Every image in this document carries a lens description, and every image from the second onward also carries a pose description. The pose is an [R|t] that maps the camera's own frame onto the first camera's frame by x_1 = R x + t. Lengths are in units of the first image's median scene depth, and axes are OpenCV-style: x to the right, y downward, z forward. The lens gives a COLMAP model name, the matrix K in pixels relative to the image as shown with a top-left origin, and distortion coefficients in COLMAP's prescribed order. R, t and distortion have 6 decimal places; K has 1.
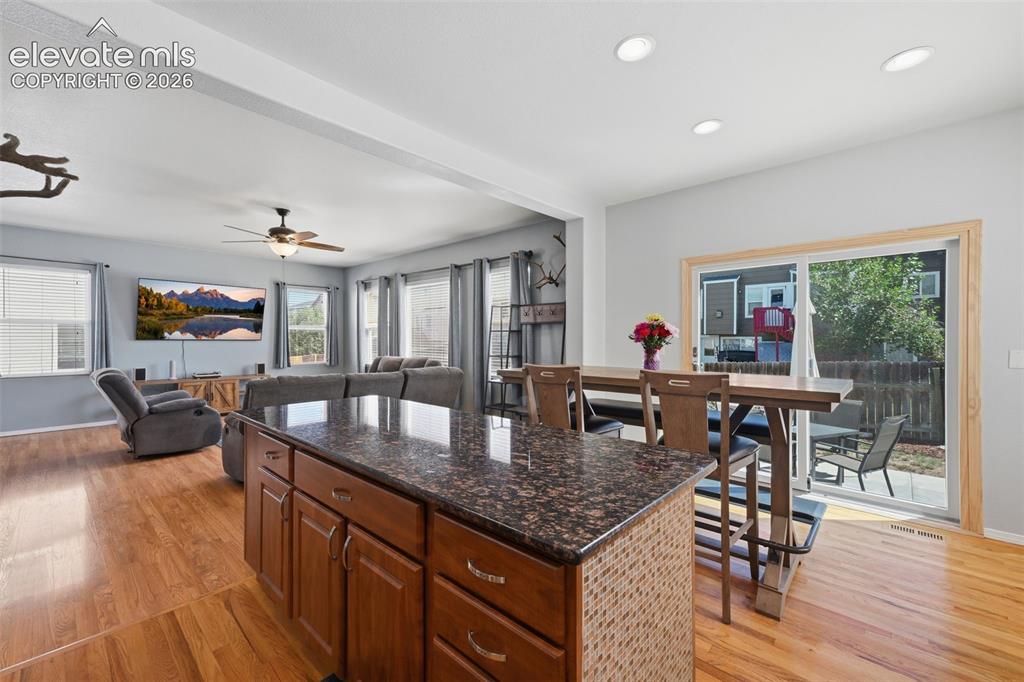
lens RADIAL K [[419.2, 0, 512.5], [0, 419.2, 339.9], [0, 0, 1]] dist [0.014170, 0.005097]
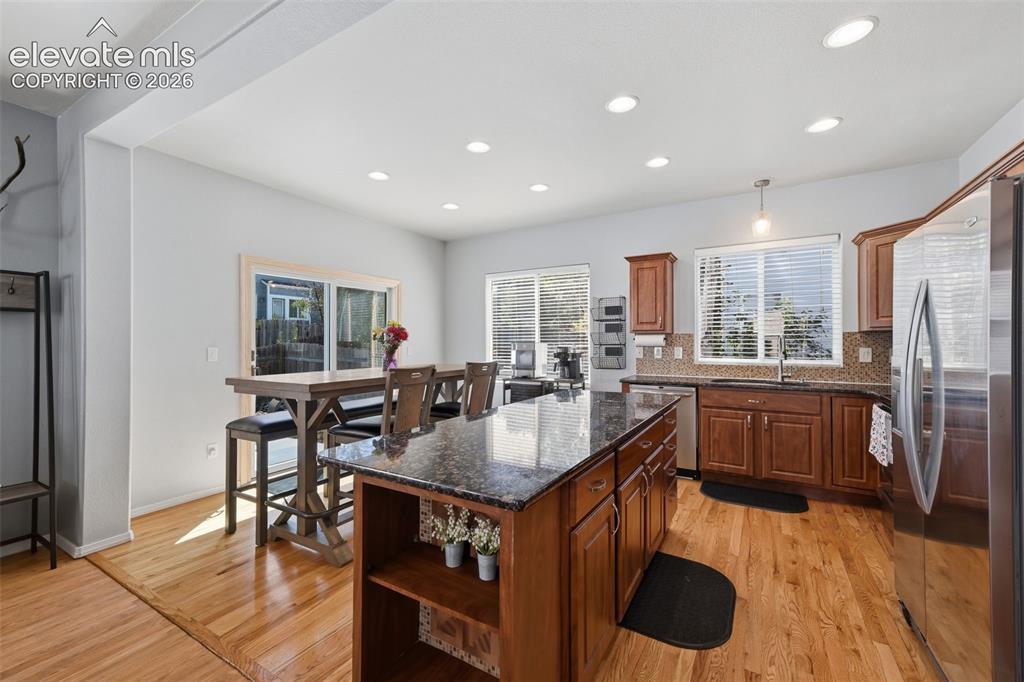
lens RADIAL K [[419.2, 0, 512.5], [0, 419.2, 339.9], [0, 0, 1]] dist [0.014170, 0.005097]
pose [[-0.197900, 0.005946, 0.980204, -0.383083], [0.006323, 0.999969, -0.004790, 0.001267], [-0.980202, 0.005250, -0.197932, 0.376145]]
